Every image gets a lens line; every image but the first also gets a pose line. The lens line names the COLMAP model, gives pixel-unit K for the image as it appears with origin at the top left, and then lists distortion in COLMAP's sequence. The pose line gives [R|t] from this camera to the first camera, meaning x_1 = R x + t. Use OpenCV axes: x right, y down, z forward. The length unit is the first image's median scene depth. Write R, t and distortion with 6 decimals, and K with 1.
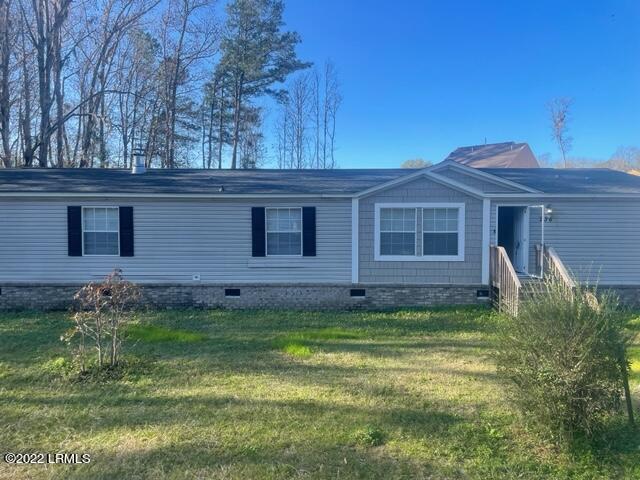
lens RADIAL K [[487.5, 0, 320.0], [0, 487.5, 240.0], [0, 0, 1]] dist [0.101036, -0.103812]
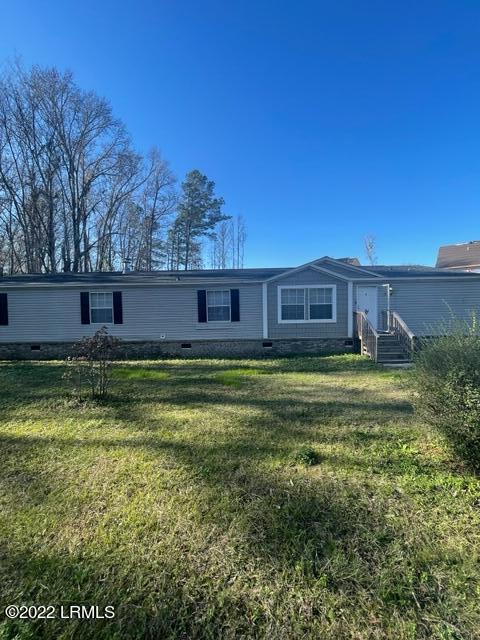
lens RADIAL K [[279.2, 0, 240.0], [0, 279.2, 320.0], [0, 0, 1]] dist [-0.000837, -0.000051]
pose [[0.999747, -0.015765, 0.016055, -0.020988], [0.015683, 0.999863, 0.005230, 0.023587], [-0.016135, -0.004976, 0.999857, 0.116366]]
